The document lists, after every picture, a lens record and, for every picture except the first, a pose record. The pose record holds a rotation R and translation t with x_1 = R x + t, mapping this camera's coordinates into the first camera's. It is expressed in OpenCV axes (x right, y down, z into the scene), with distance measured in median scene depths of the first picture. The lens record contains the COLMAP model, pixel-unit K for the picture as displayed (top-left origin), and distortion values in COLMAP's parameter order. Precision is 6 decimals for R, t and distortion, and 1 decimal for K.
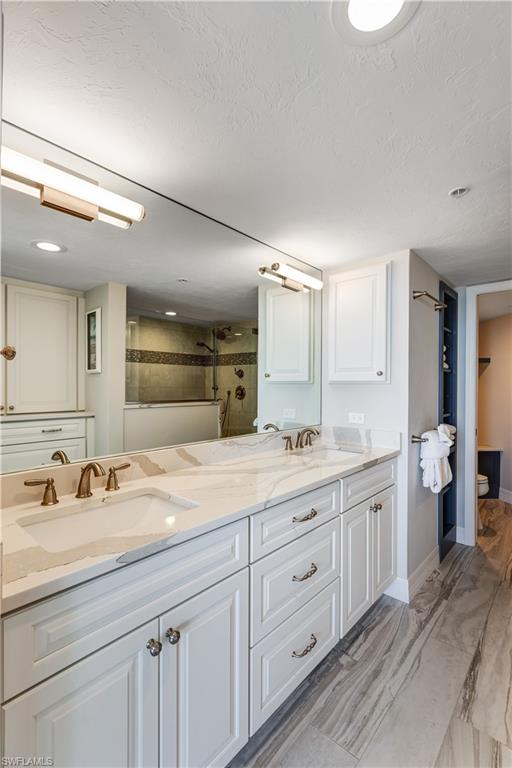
lens RADIAL K [[353.5, 0, 253.4], [0, 353.5, 384.5], [0, 0, 1]] dist [0.004471, 0.001077]
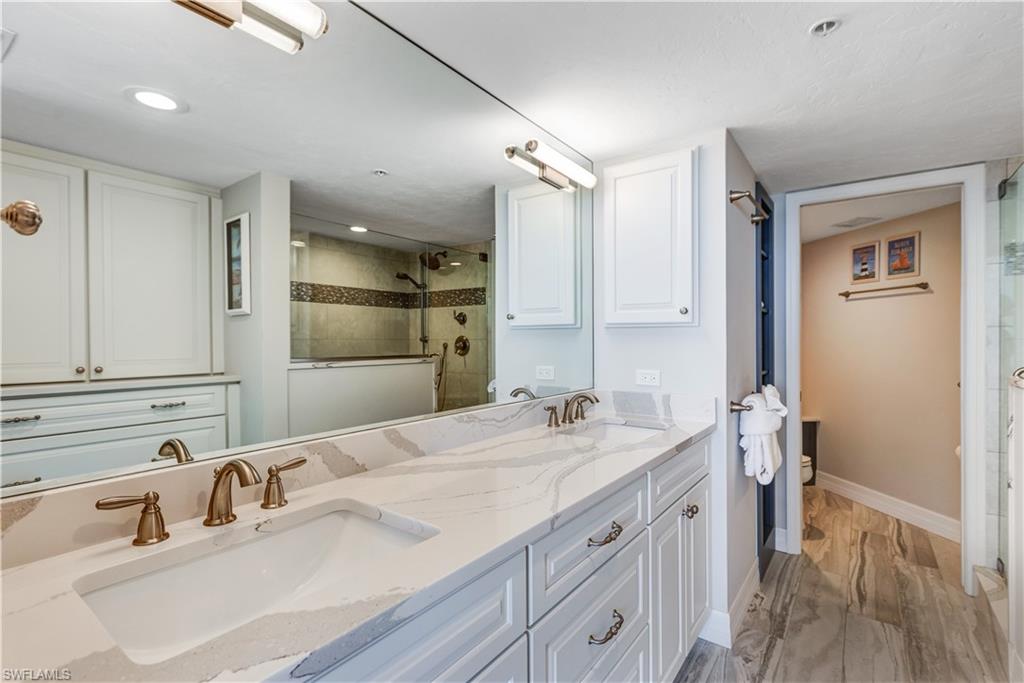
lens RADIAL K [[471.3, 0, 515.0], [0, 471.3, 344.0], [0, 0, 1]] dist [0.004471, 0.001077]
pose [[0.994487, -0.005856, 0.104700, -0.058731], [0.004909, 0.999945, 0.009307, 0.021468], [-0.104749, -0.008742, 0.994460, 0.133003]]
